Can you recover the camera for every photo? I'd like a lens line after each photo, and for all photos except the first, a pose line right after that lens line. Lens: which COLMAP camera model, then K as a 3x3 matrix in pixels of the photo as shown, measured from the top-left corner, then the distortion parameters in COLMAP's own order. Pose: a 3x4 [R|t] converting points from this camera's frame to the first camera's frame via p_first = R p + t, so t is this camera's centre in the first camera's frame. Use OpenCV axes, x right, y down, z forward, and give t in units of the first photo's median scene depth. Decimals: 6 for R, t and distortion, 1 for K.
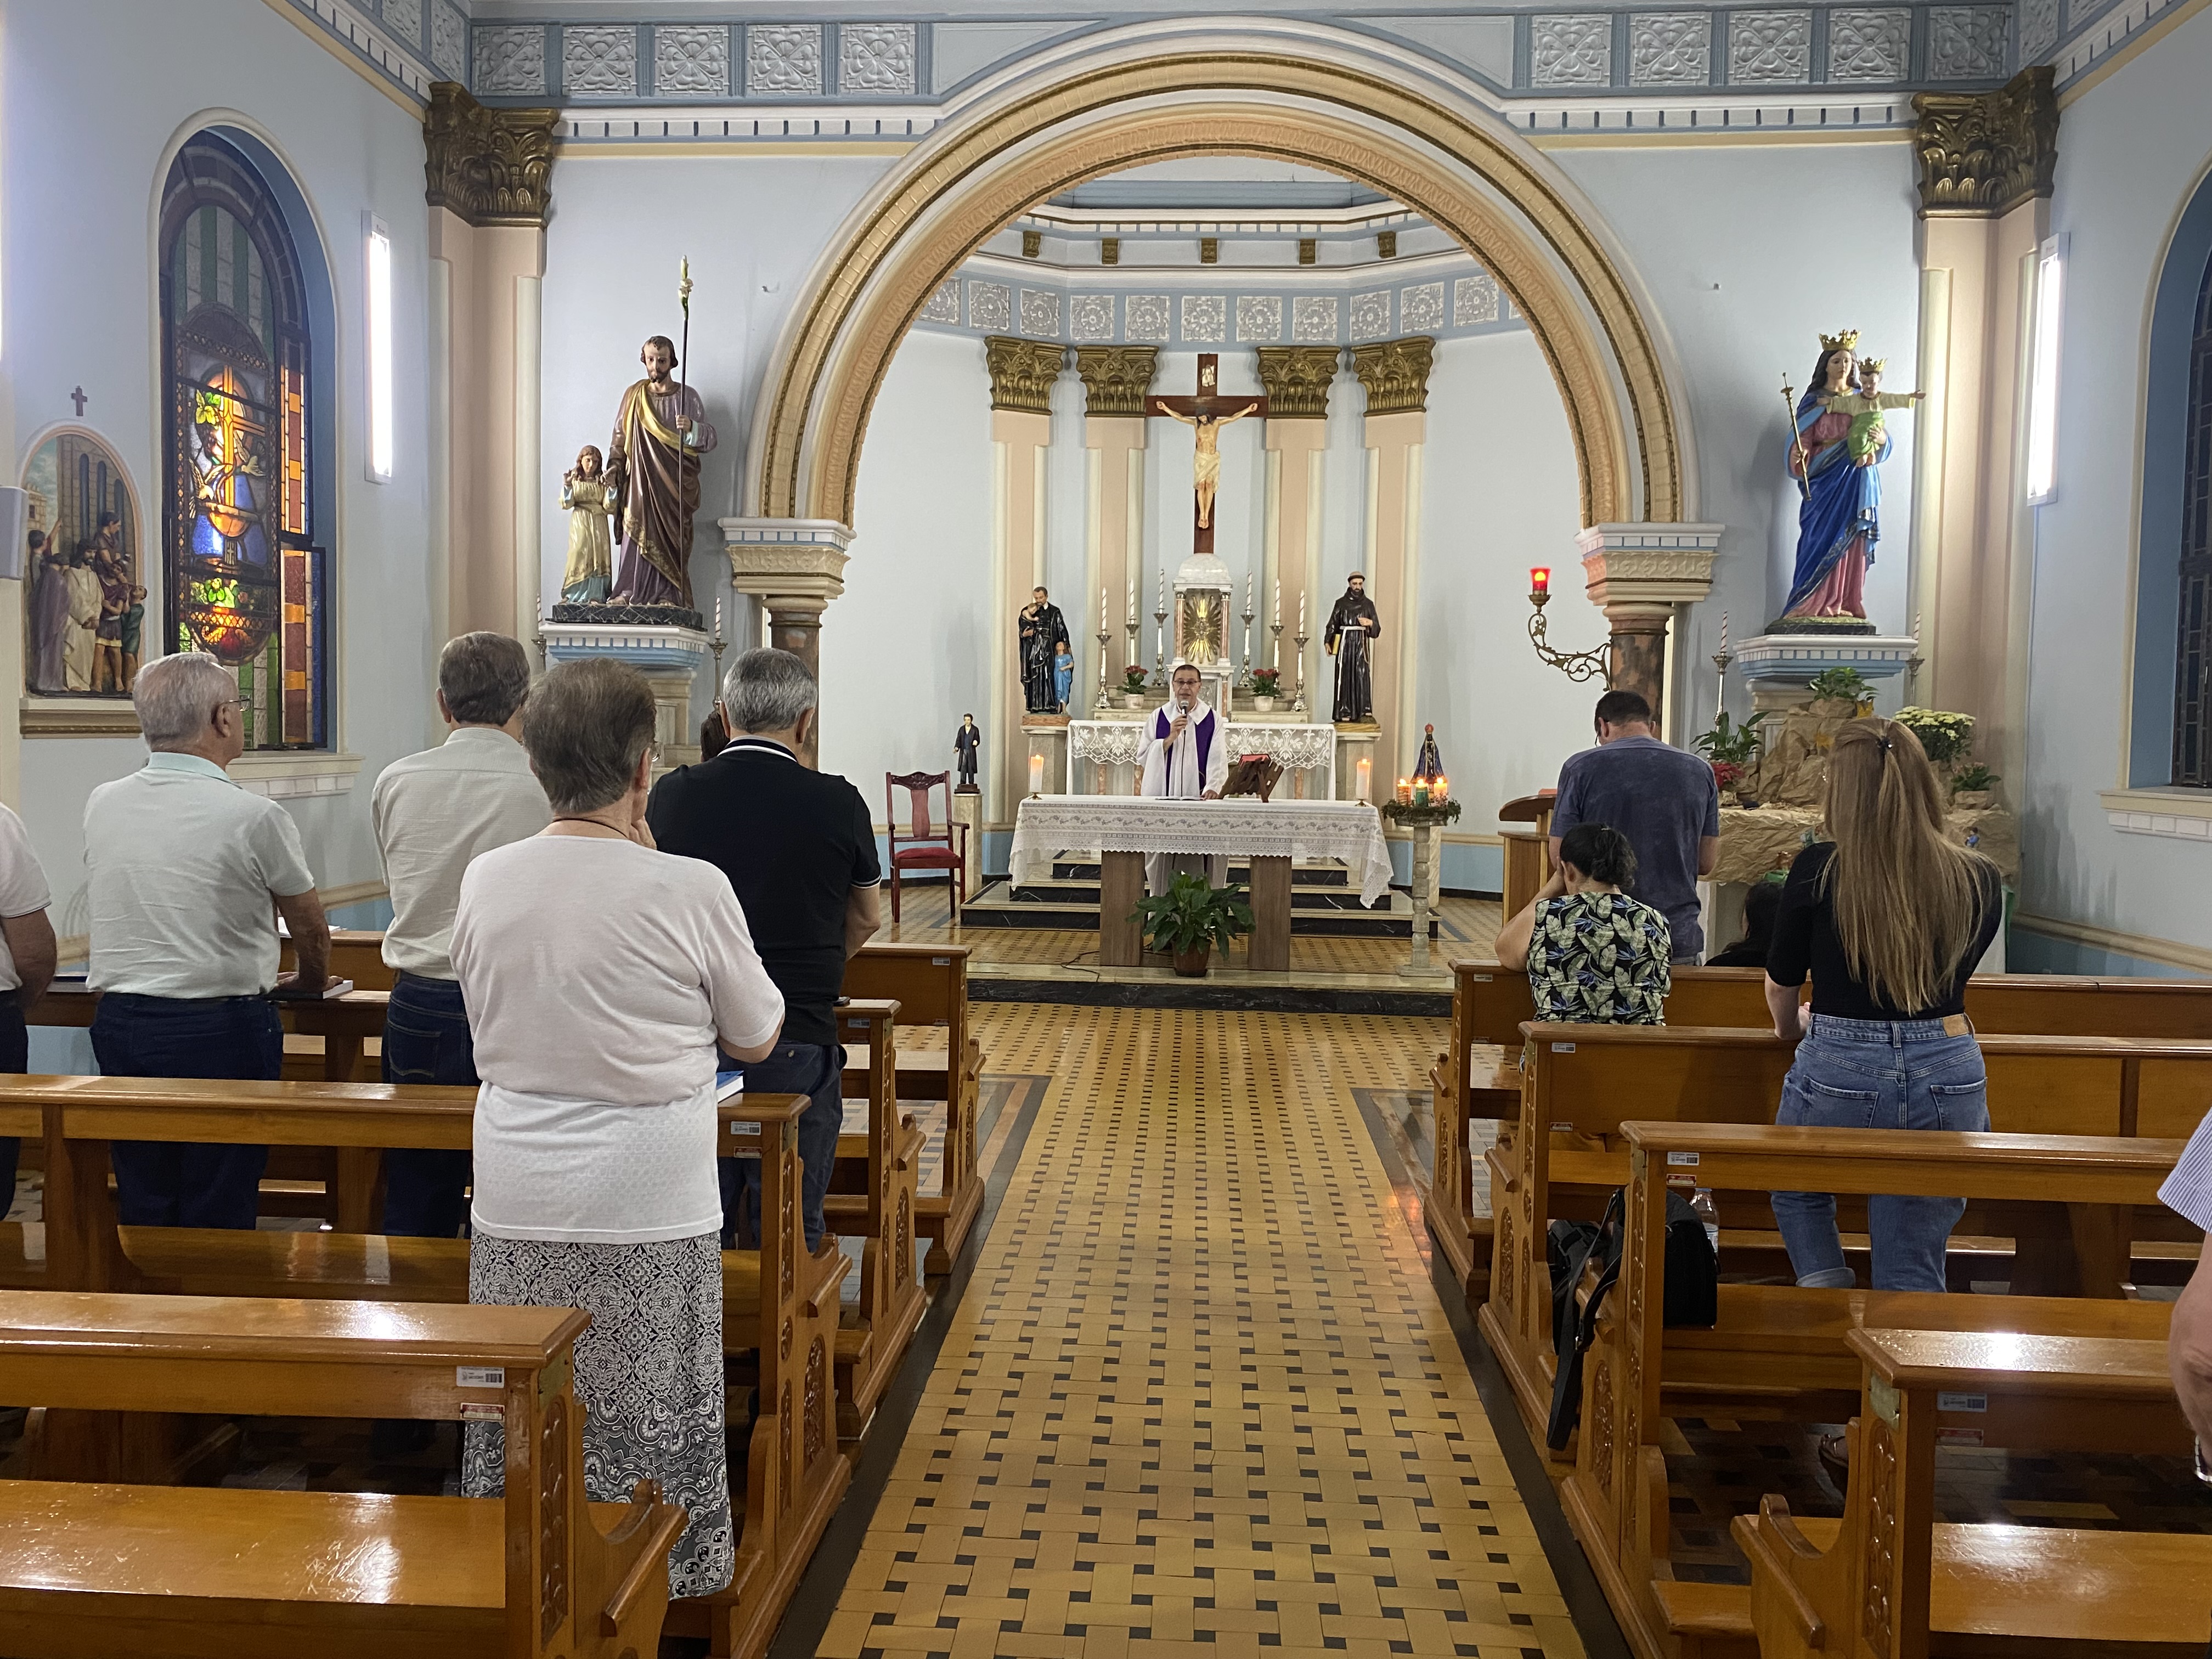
lens RADIAL K [[1632.0, 0, 1093.2], [0, 1632.0, 811.2], [0, 0, 1]] dist [0.009130, -0.002950]
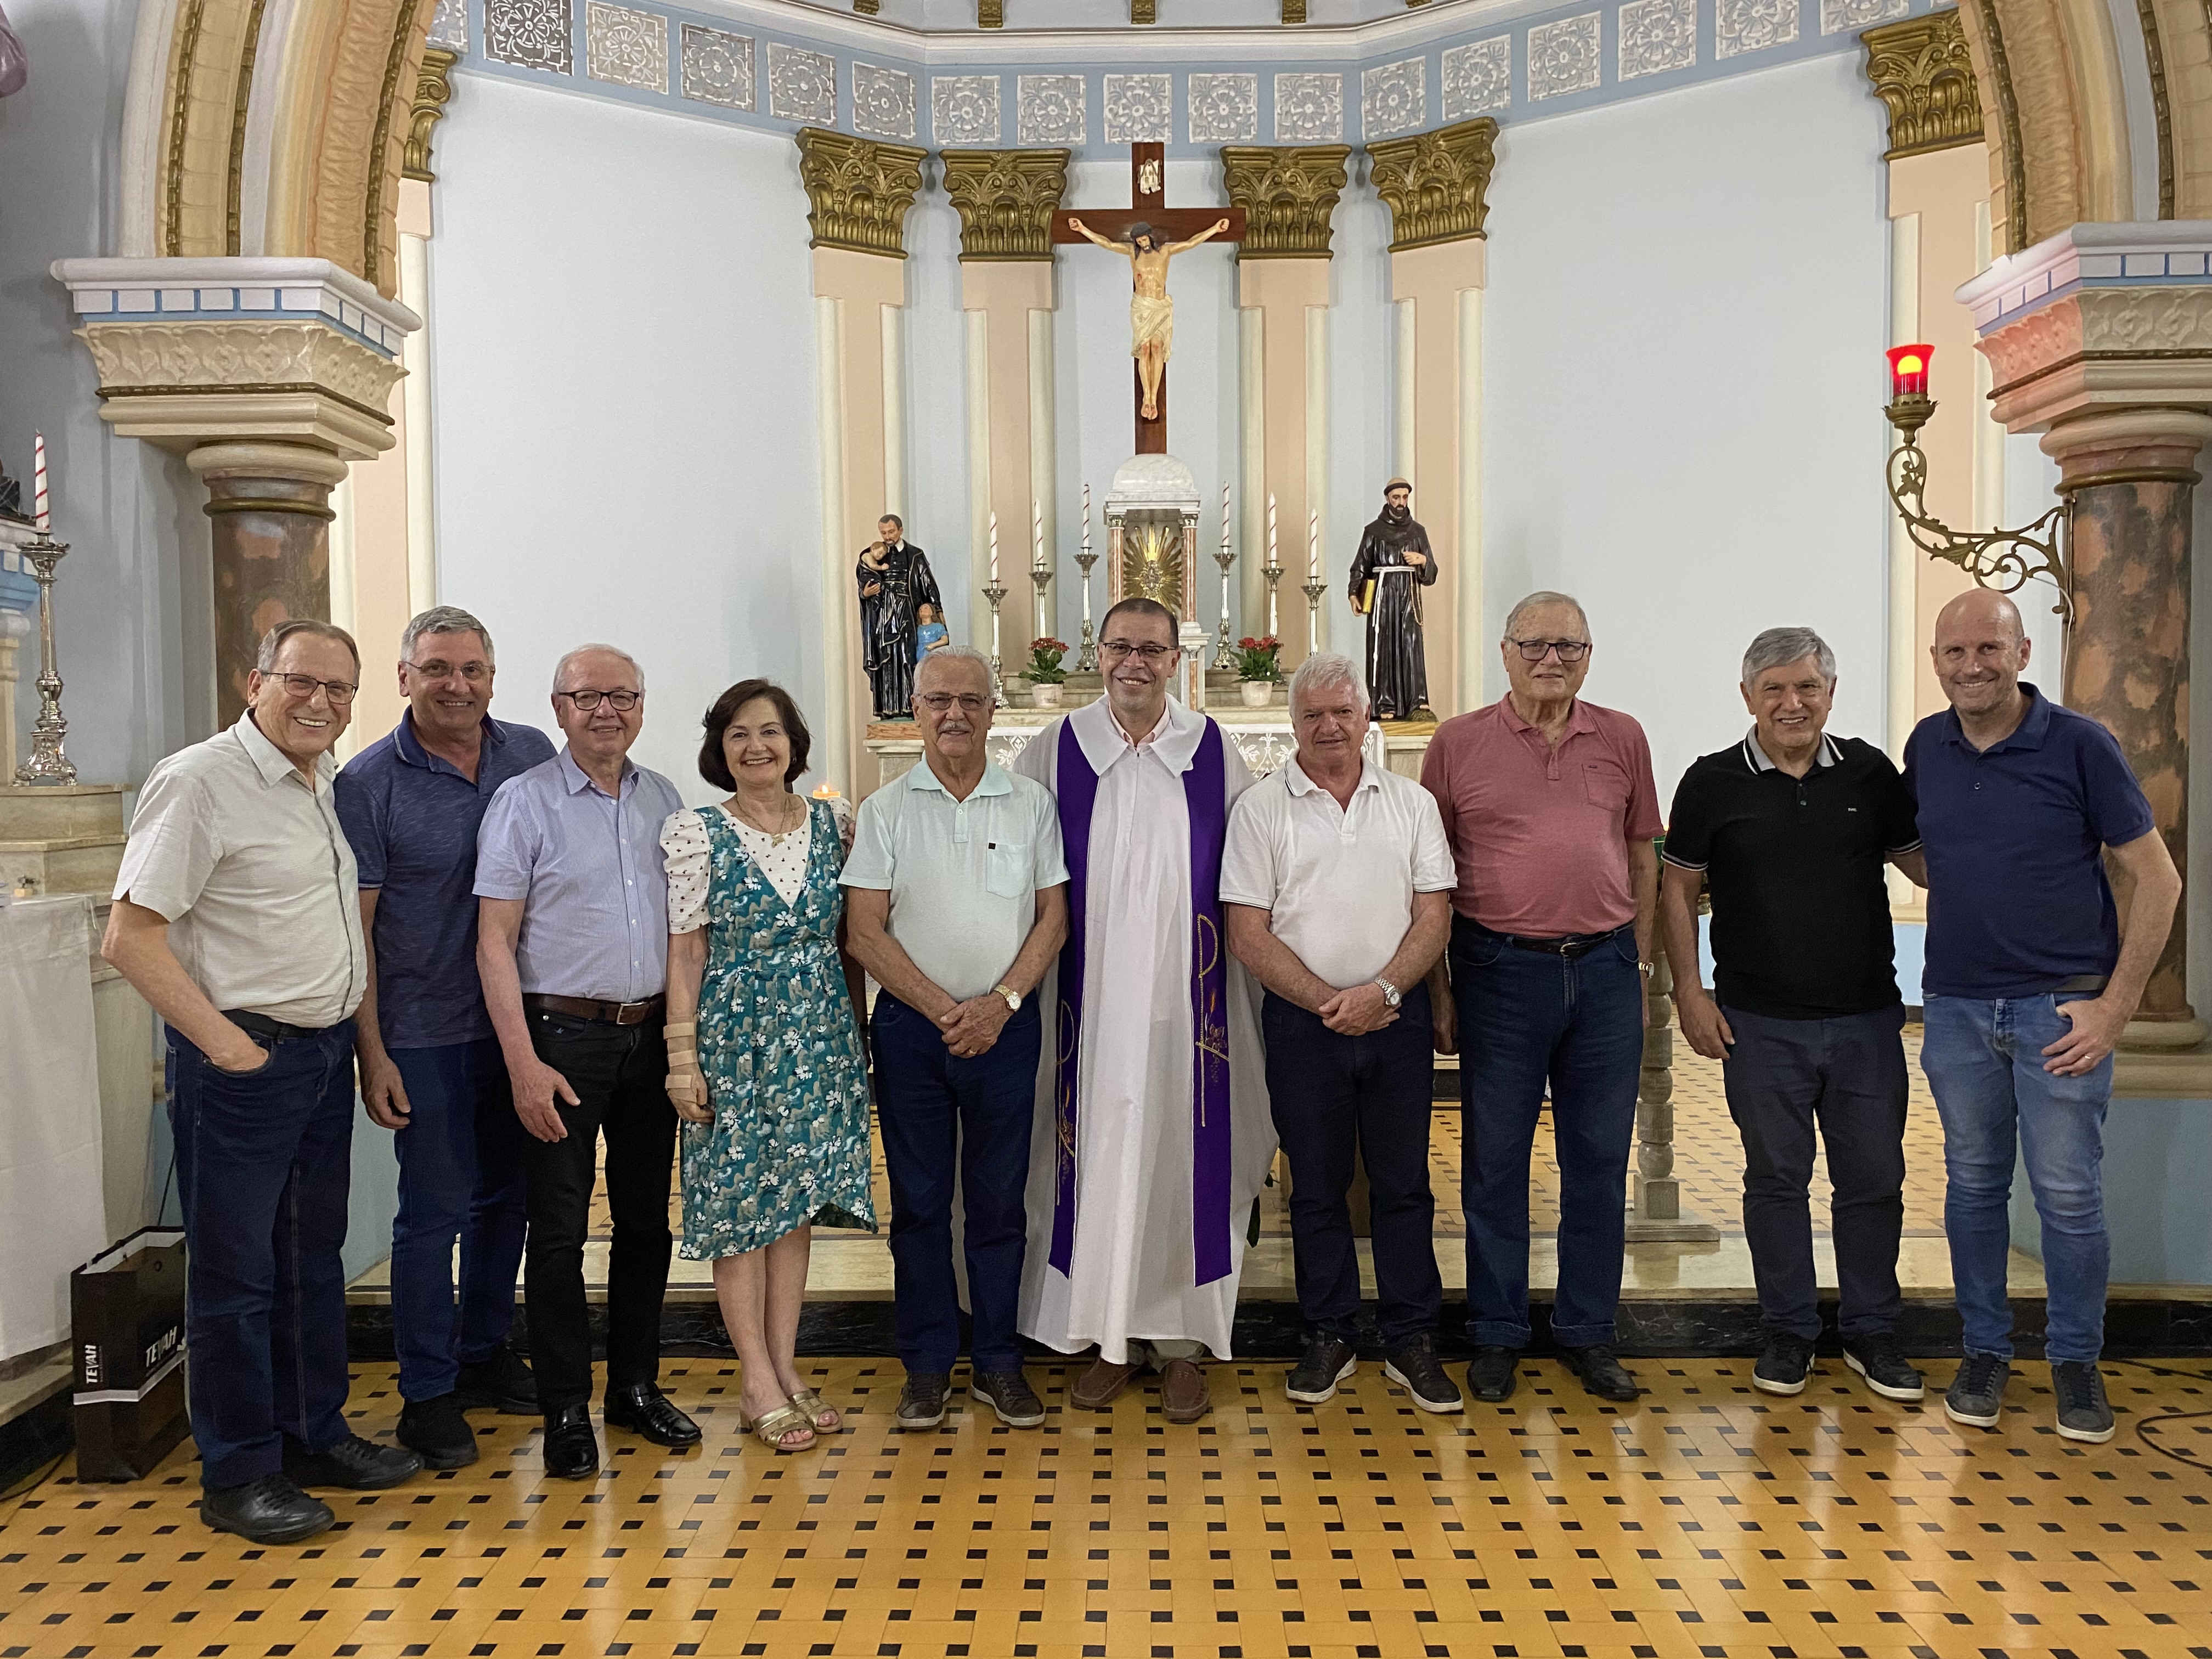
lens RADIAL K [[1632.0, 0, 1125.9], [0, 1632.0, 844.4], [0, 0, 1]] dist [0.009130, -0.002950]
pose [[0.997677, -0.030977, 0.060672, 0.016460], [0.030853, 0.999520, 0.002973, -0.012814], [-0.060735, -0.001094, 0.998153, 0.403261]]
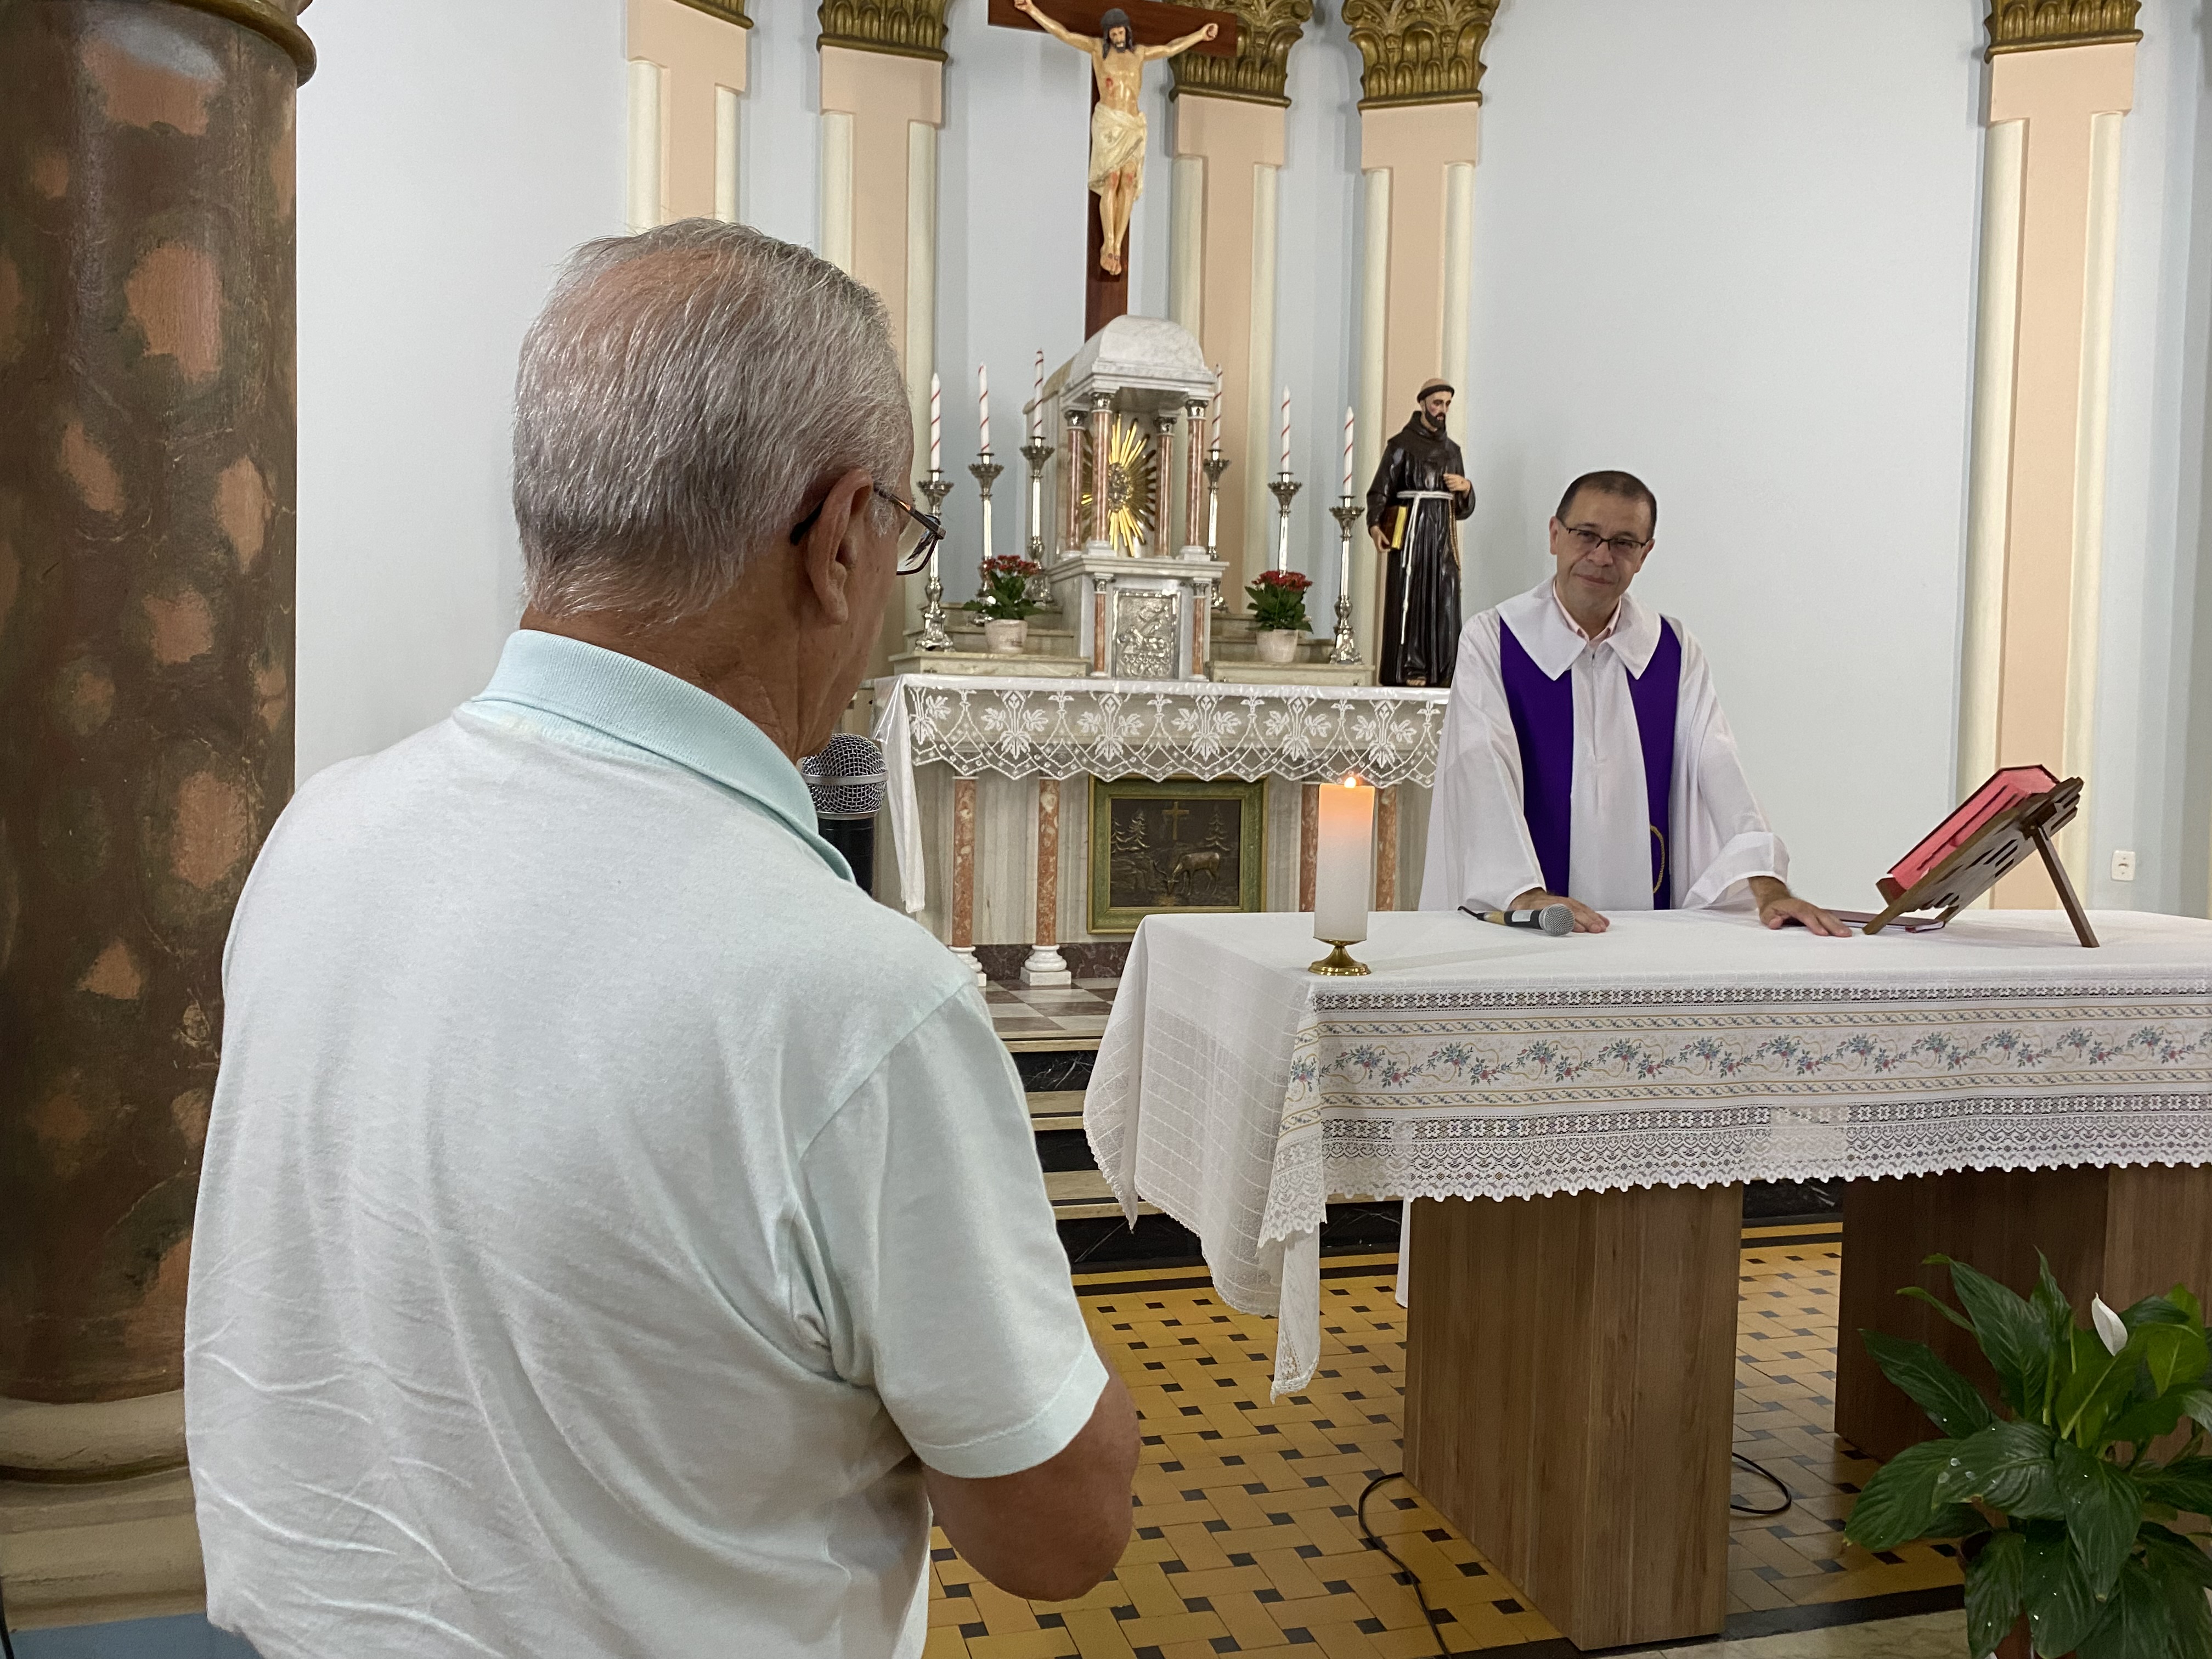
lens RADIAL K [[1632.0, 0, 1056.2], [0, 1632.0, 806.3], [0, 0, 1]] dist [0.009130, -0.002950]
pose [[0.945163, -0.011677, 0.326390, -0.112544], [0.010812, 0.999932, 0.004464, -0.023905], [-0.326420, -0.000690, 0.945225, 0.605172]]
